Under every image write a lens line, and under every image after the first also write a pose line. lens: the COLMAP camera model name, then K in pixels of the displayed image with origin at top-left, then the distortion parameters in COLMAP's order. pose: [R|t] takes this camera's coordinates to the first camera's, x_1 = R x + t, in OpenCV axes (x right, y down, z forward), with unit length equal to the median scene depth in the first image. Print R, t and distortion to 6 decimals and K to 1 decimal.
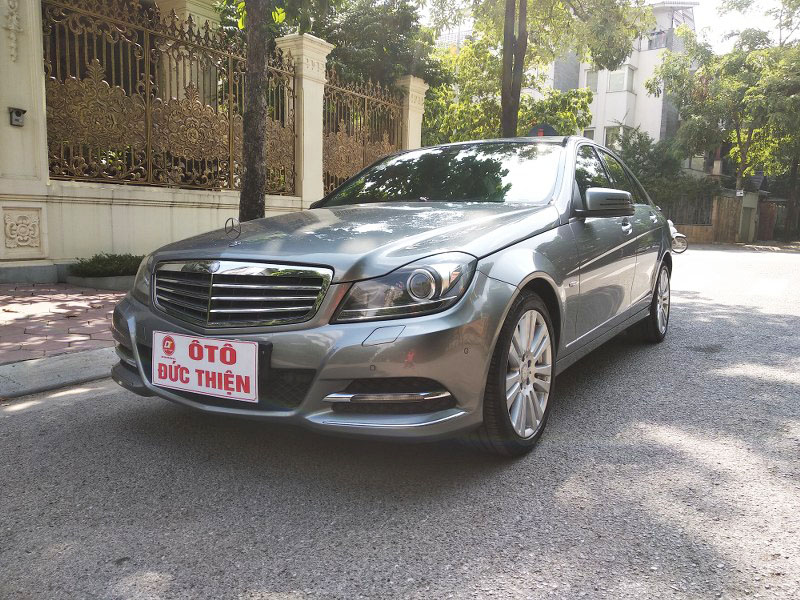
lens RADIAL K [[606.1, 0, 400.0], [0, 606.1, 300.0], [0, 0, 1]] dist [0.064385, -0.079556]
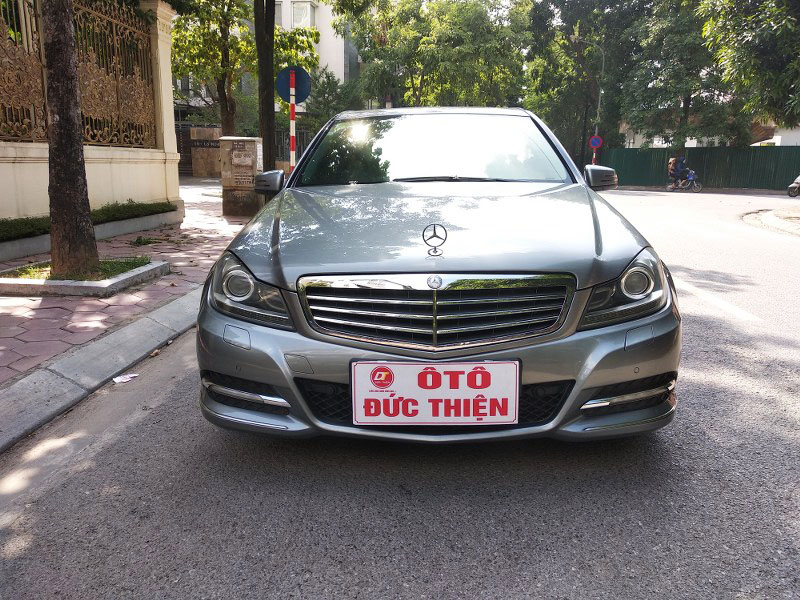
lens RADIAL K [[606.1, 0, 400.0], [0, 606.1, 300.0], [0, 0, 1]] dist [0.064385, -0.079556]
pose [[0.880986, -0.112778, 0.459504, -0.740208], [0.066445, 0.991042, 0.115844, -0.130306], [-0.468453, -0.071525, 0.880589, 0.248526]]
